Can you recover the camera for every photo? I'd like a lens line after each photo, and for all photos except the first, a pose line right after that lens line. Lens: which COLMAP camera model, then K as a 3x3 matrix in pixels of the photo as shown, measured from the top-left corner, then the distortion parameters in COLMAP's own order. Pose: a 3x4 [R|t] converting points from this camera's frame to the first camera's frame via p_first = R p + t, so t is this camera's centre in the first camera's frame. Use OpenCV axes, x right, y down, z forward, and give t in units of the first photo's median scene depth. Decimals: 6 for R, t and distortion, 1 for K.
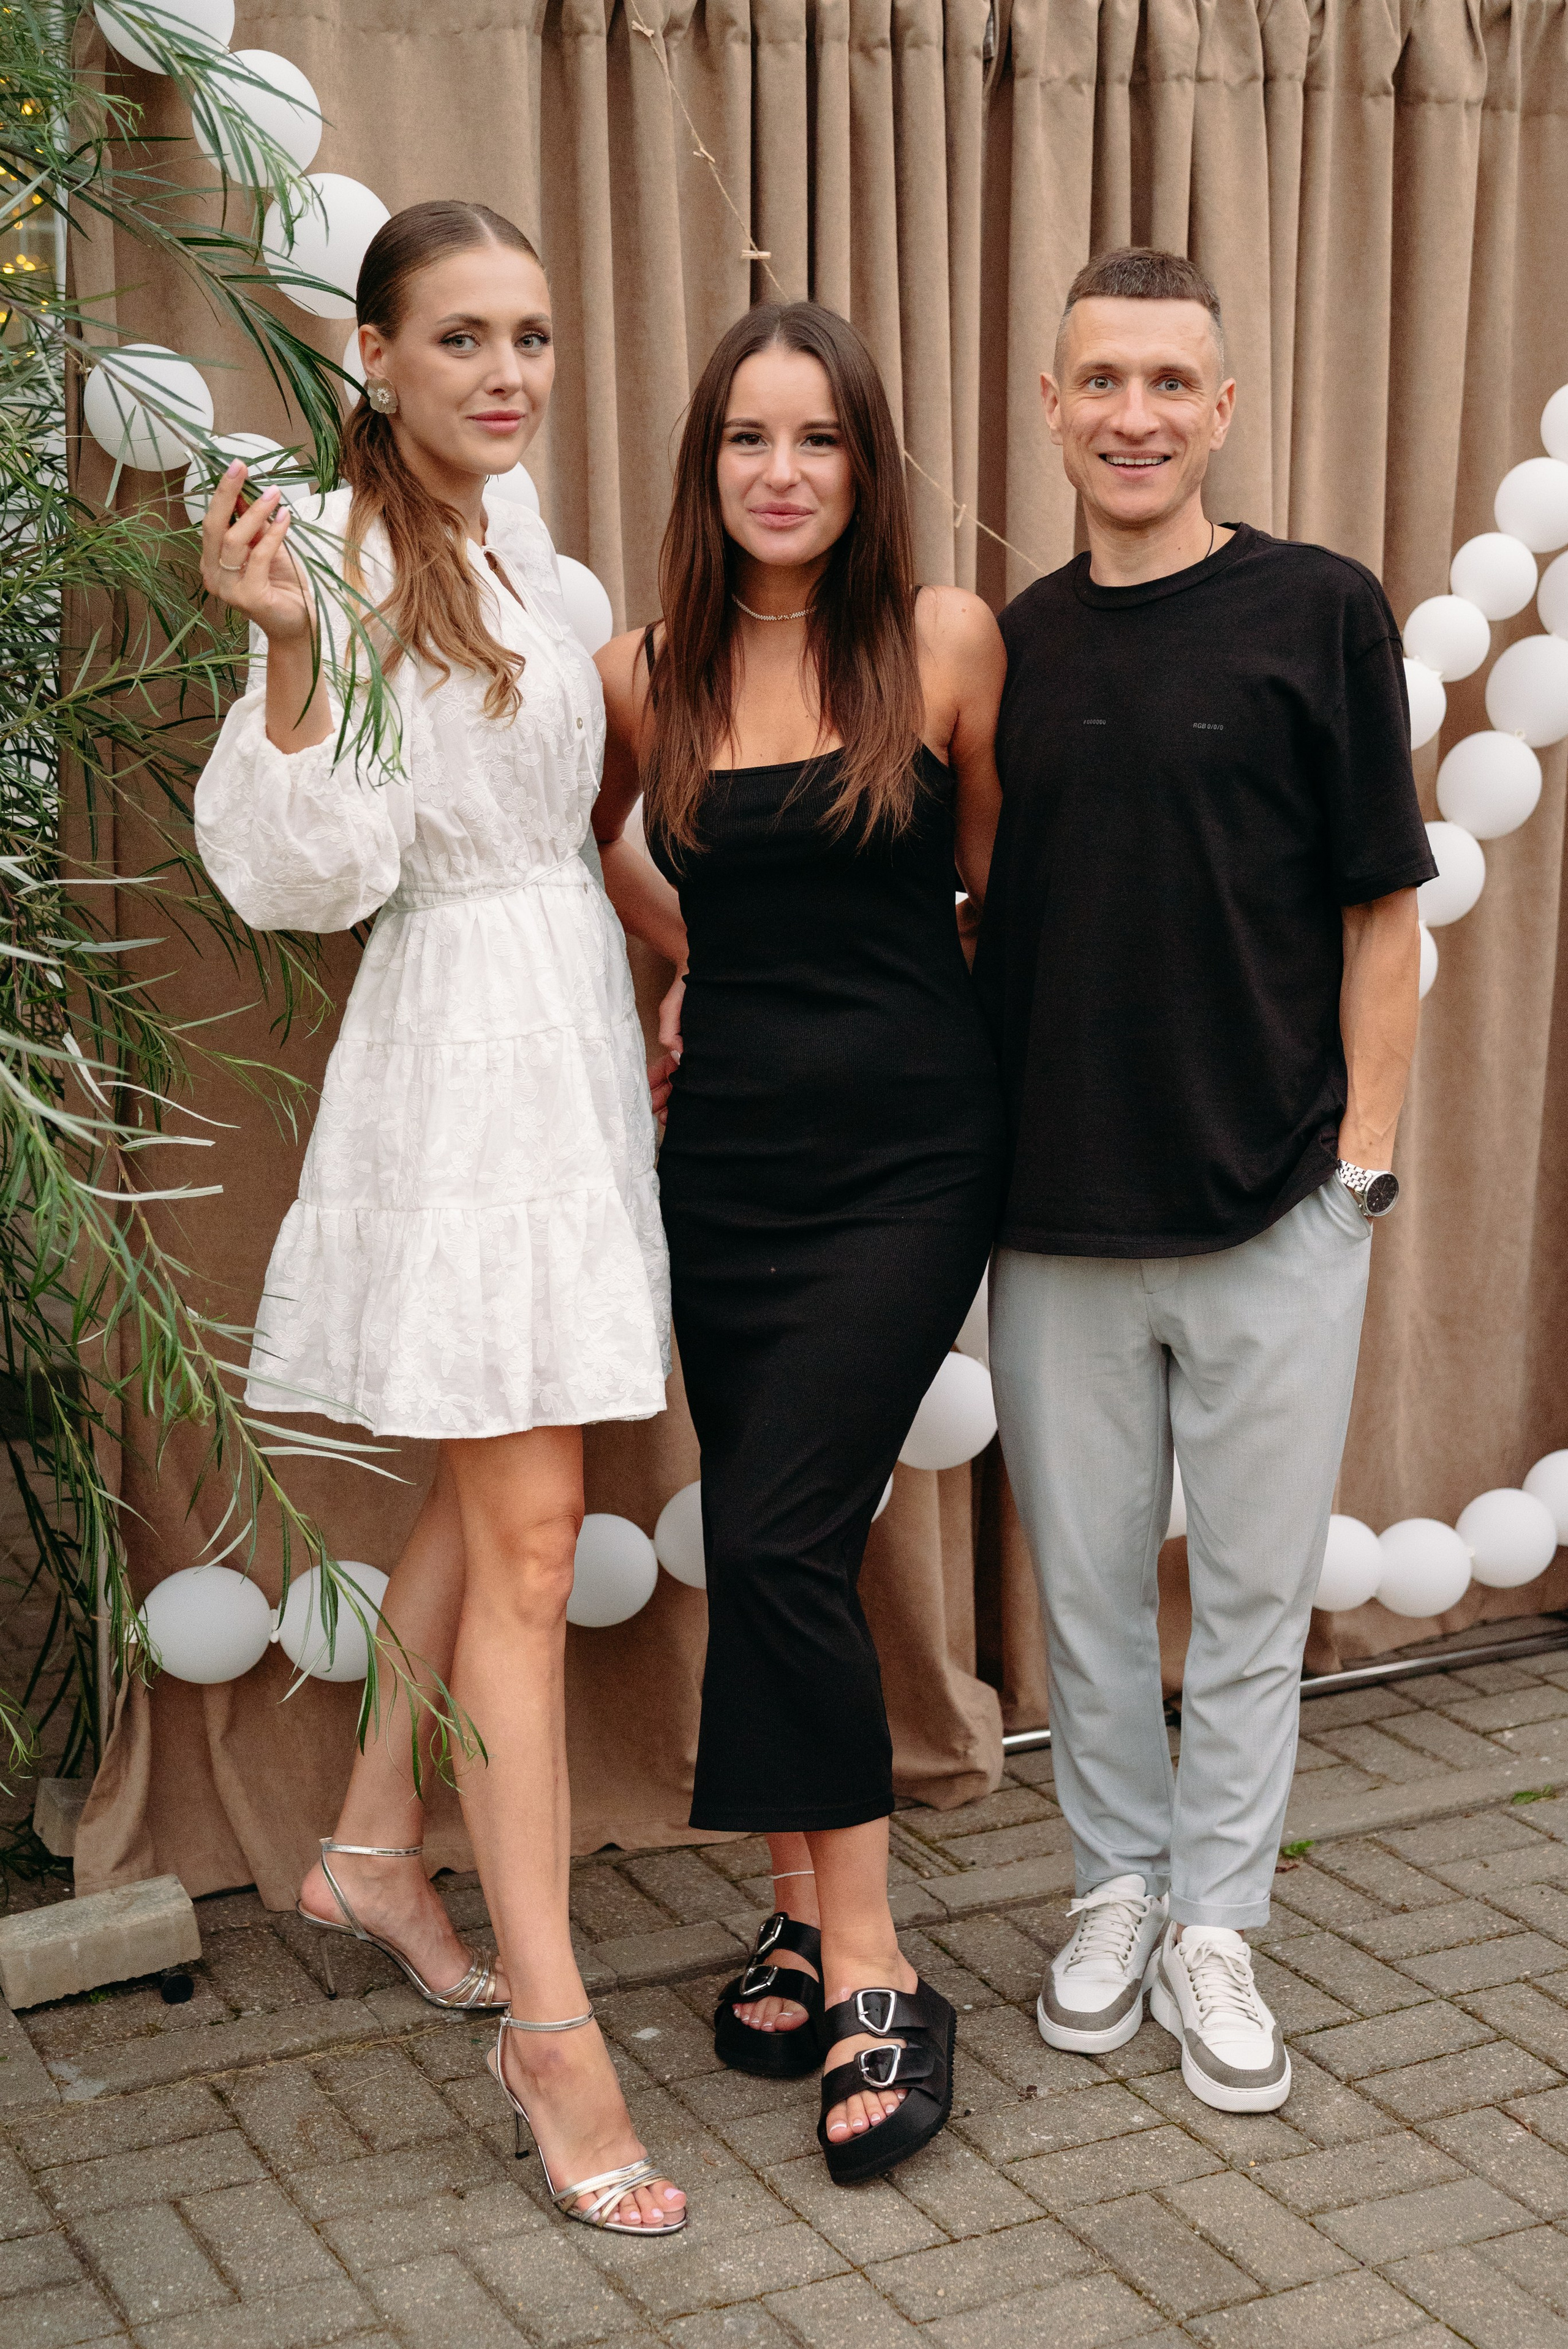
lens RADIAL K [[3298.8, 0, 772.1], [0, 3298.8, 1188.0], [0, 0, 1]] dist [0.008200, 0.000000]
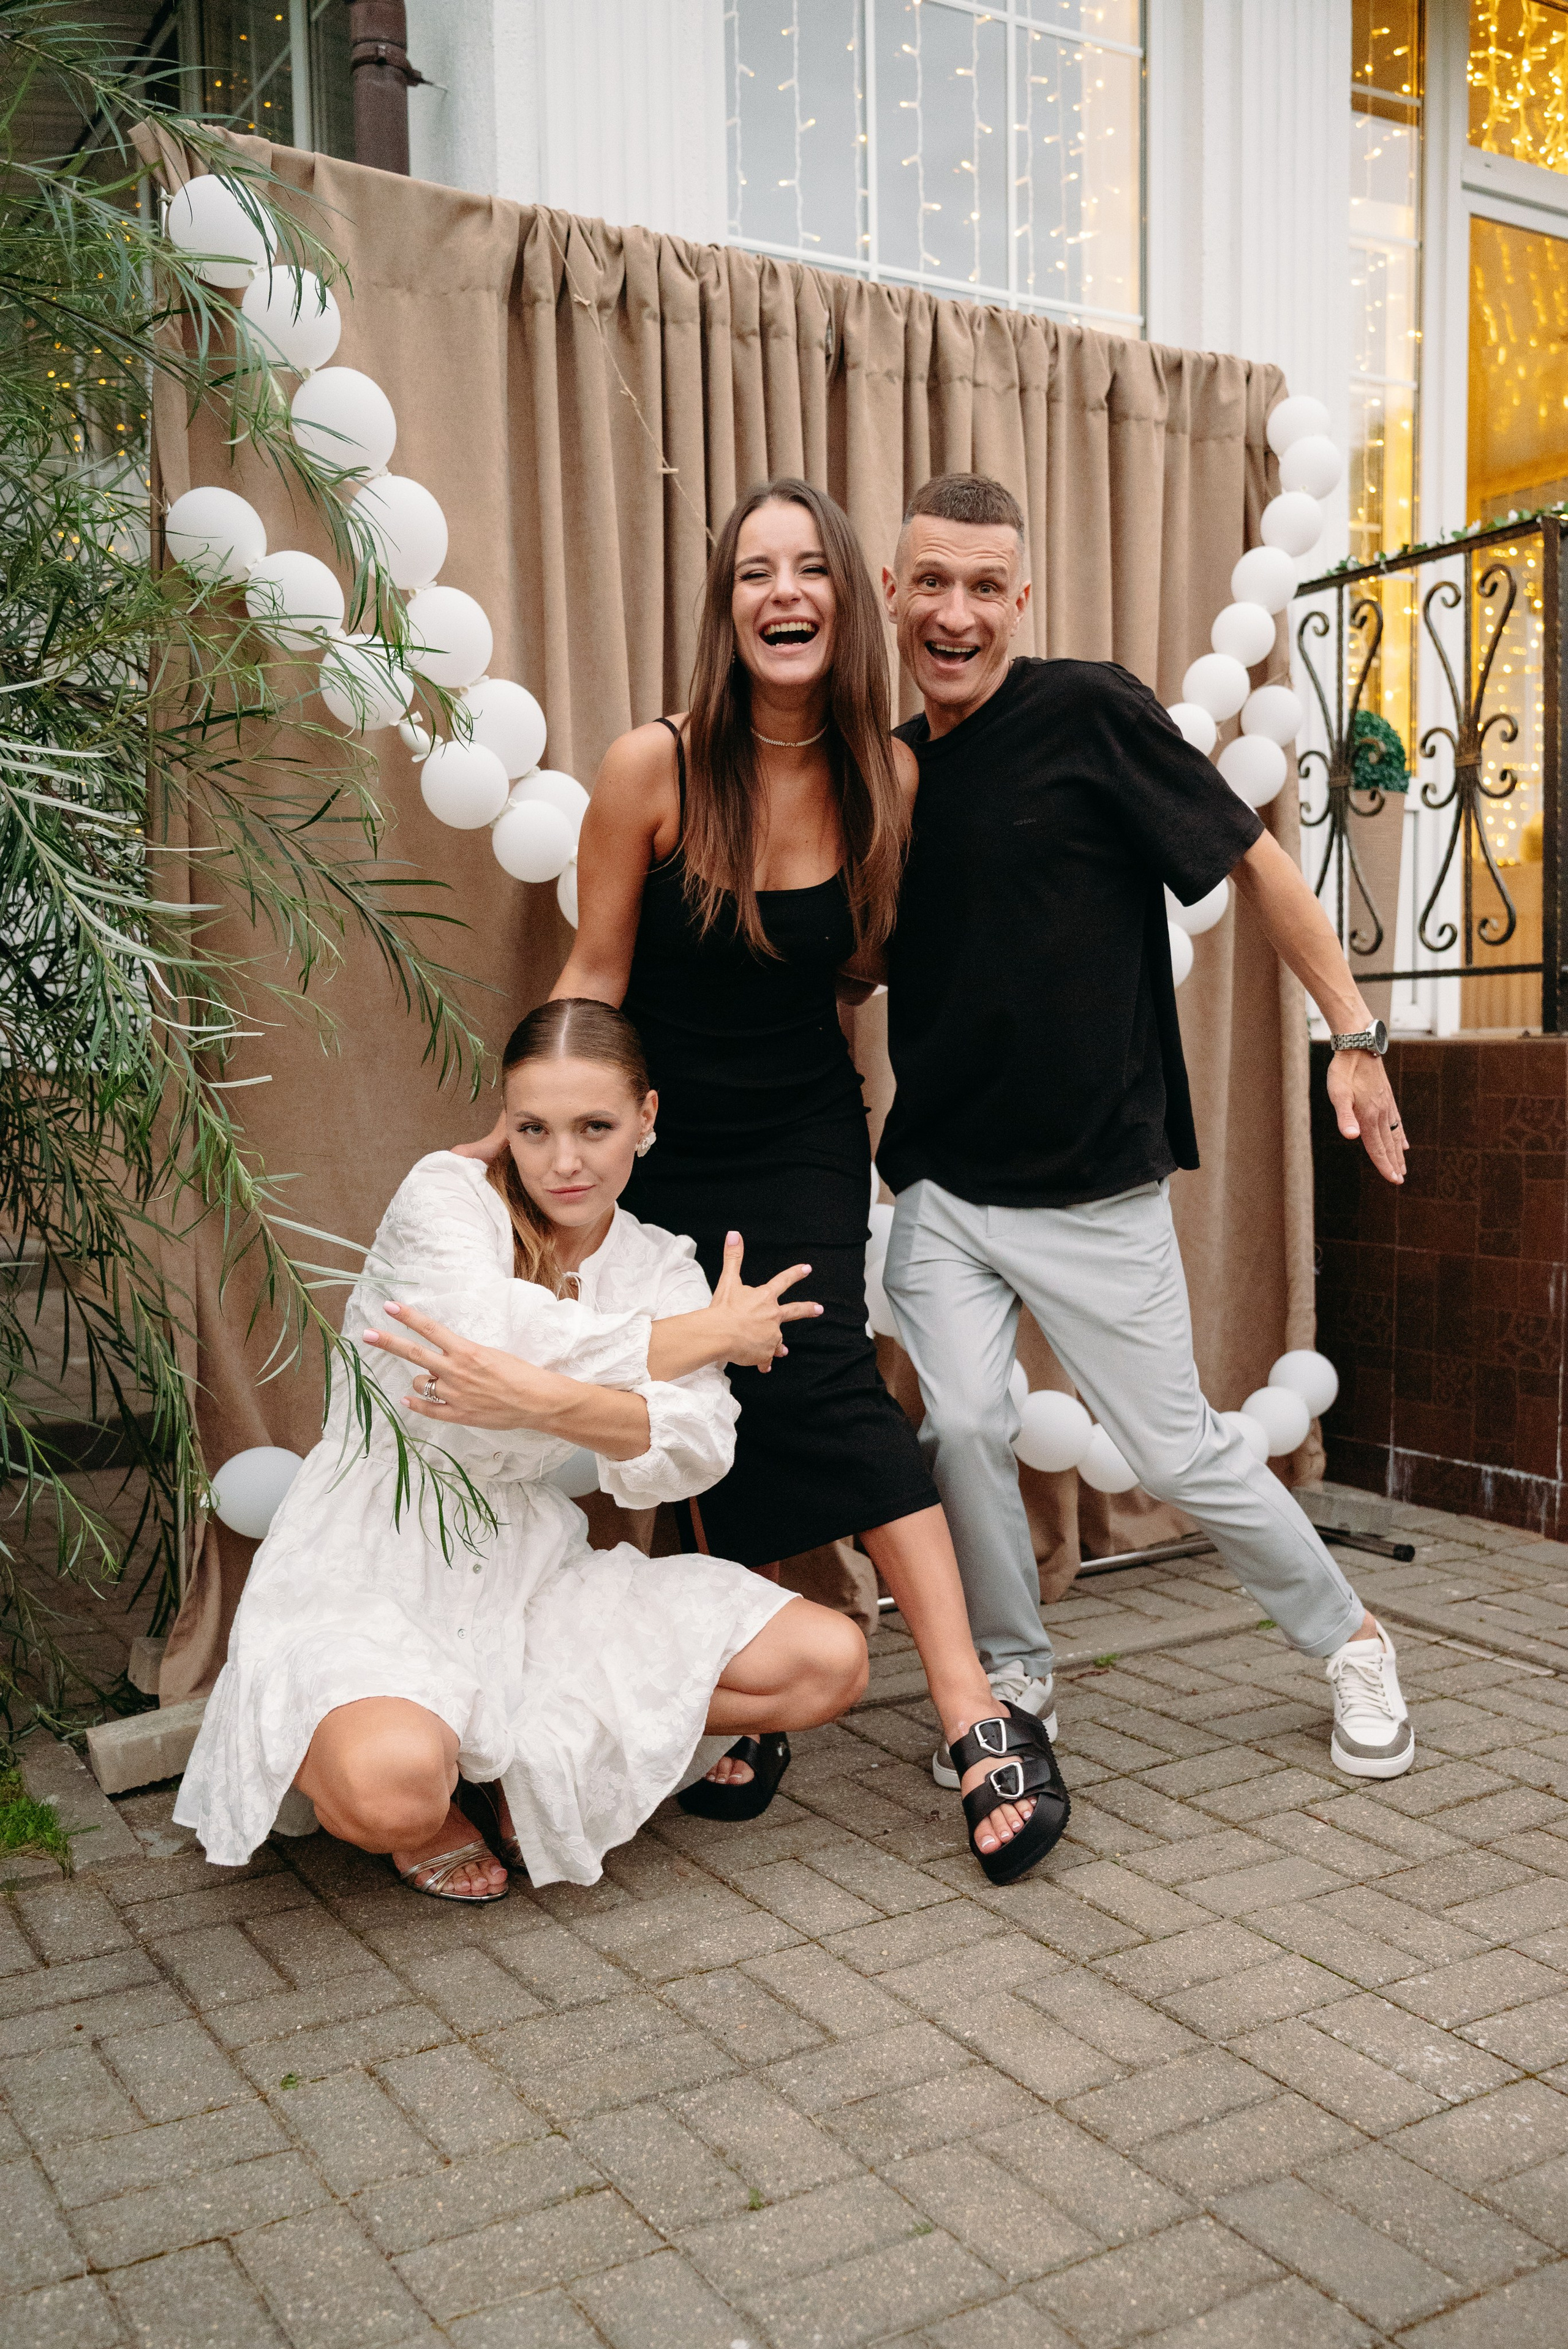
lens RADIAL K [[2088.2, 0, 783.1], [0, 2088.2, 1216.7], [0, 0, 1]] dist [0.011969, -0.012240]
pose [[0.997066, -0.025532, 0.072168, -0.028069], [0.033512, 0.993185, -0.111628, 0.124514], [-0.068826, 0.113719, 0.991126, 0.176948]]
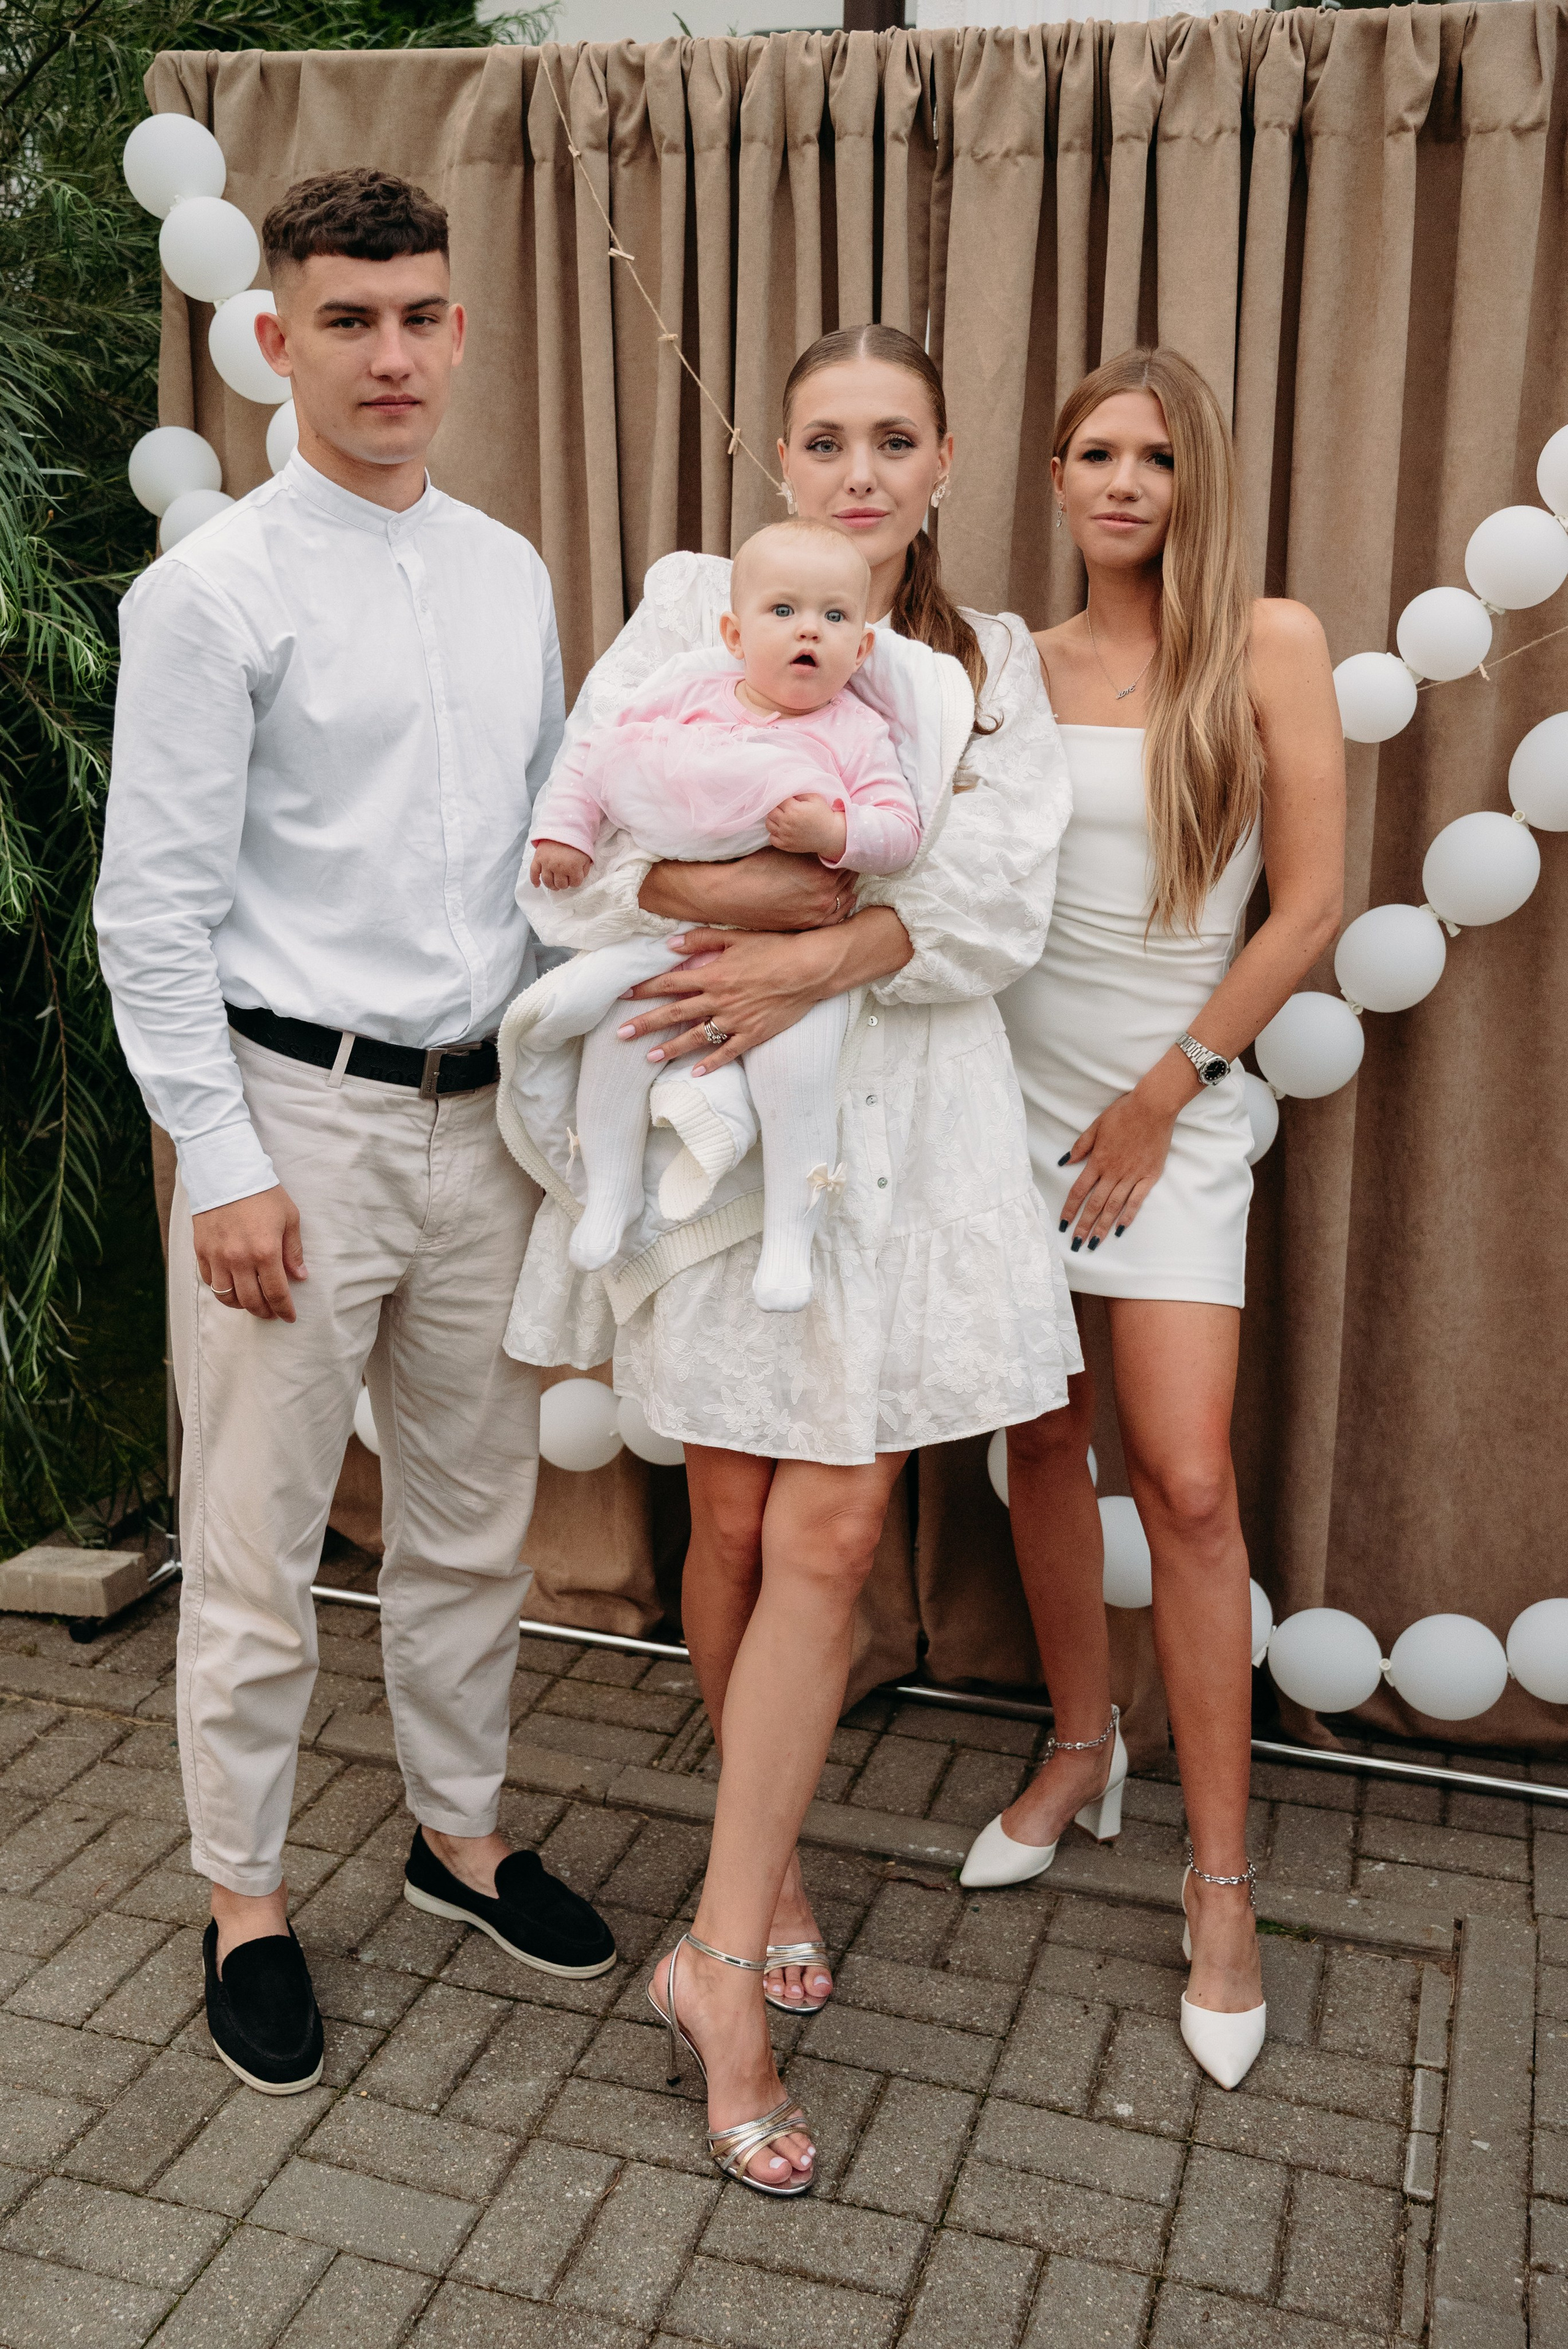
lens RADIAL K [[2285.0, 0, 803.3], [0, 2285.0, 1073.8], [0, 0, 1]] dist [0.001956, 0.000000]
pose [[0.718402, 0.151235, -0.678990, 0.621582], [-0.158337, 0.986010, 0.052091, -0.079738], [0.677369, 0.070087, 0.732298, 0.474857]]
